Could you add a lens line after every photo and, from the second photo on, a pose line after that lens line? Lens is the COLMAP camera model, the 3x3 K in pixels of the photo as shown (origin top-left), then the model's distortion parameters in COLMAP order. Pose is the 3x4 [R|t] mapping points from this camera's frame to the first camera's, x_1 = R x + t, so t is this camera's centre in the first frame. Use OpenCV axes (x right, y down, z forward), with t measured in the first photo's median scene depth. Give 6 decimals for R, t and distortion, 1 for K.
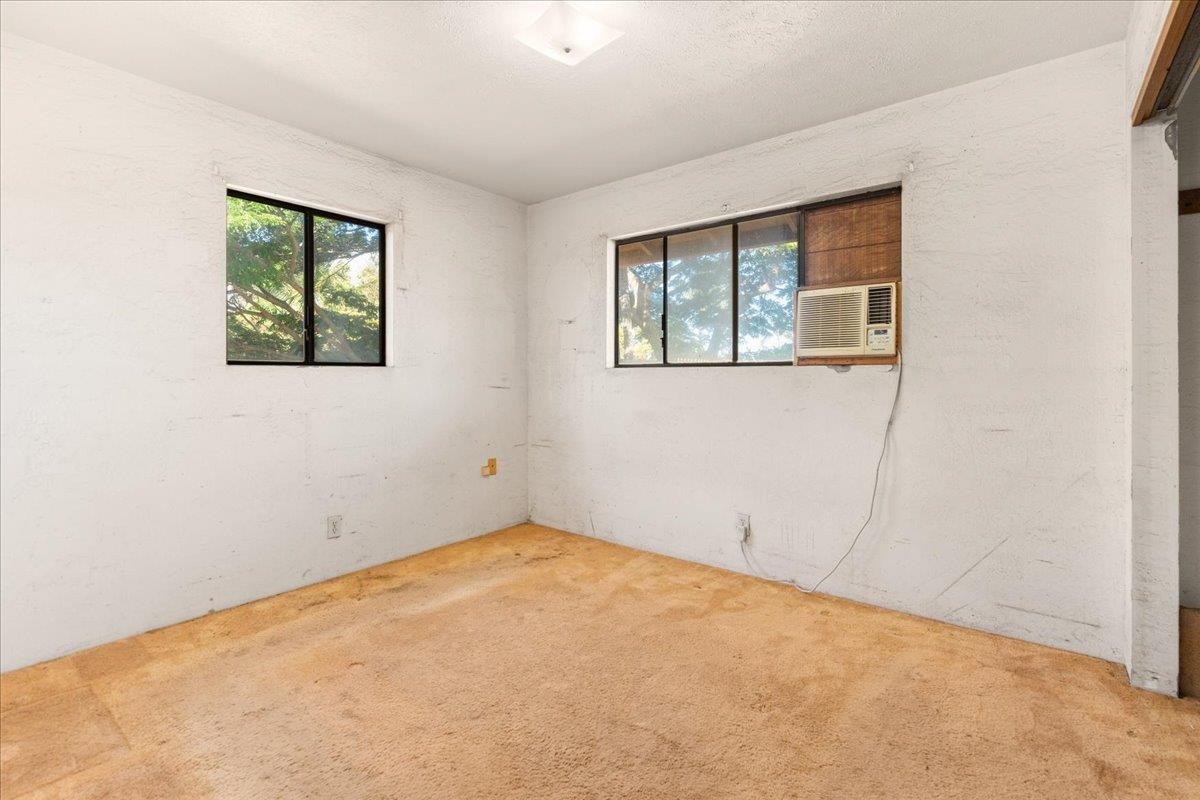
lens RADIAL K [[543.7, 0, 601.9], [0, 543.7, 388.0], [0, 0, 1]] dist [-0.000943, 0.000055]
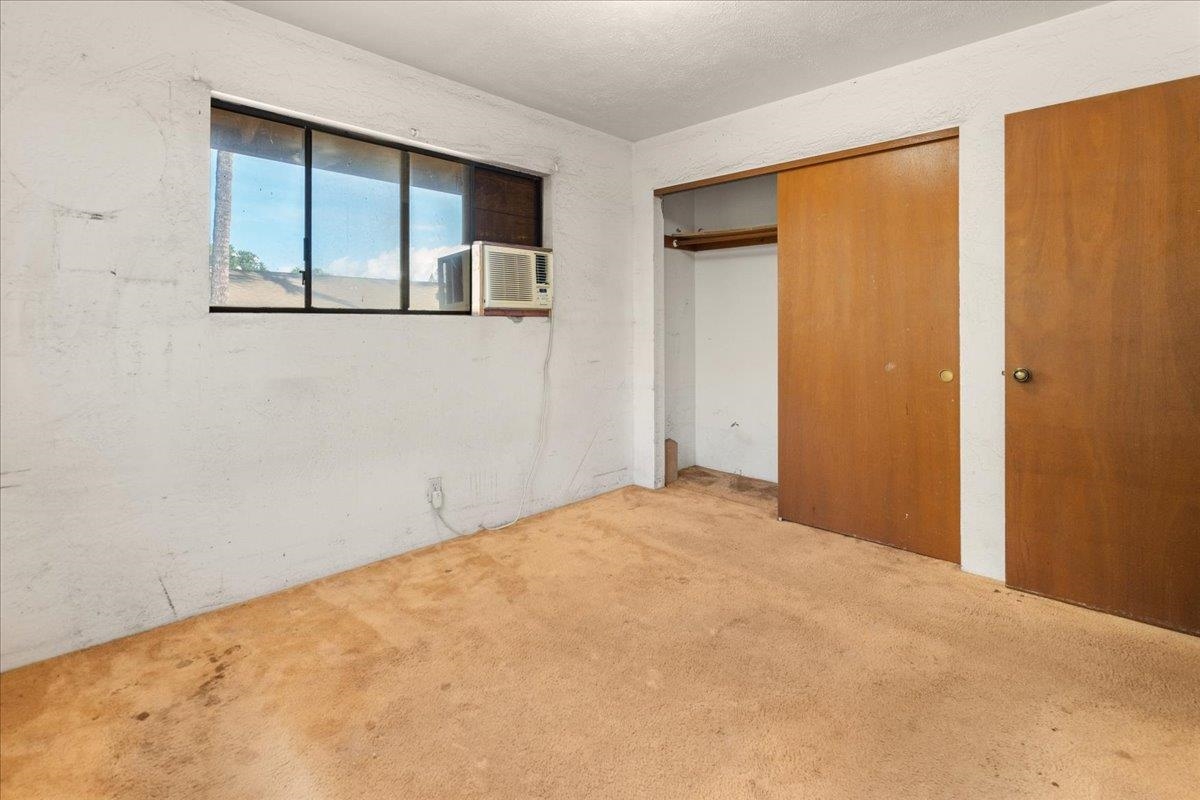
lens RADIAL K [[562.6, 0, 600.2], [0, 562.6, 321.4], [0, 0, 1]] dist [-0.002330, -0.000053]
pose [[0.114889, 0.000251, 0.993378, -0.690589], [0.013149, 0.999912, -0.001773, -0.025978], [-0.993291, 0.013265, 0.114876, 0.659937]]
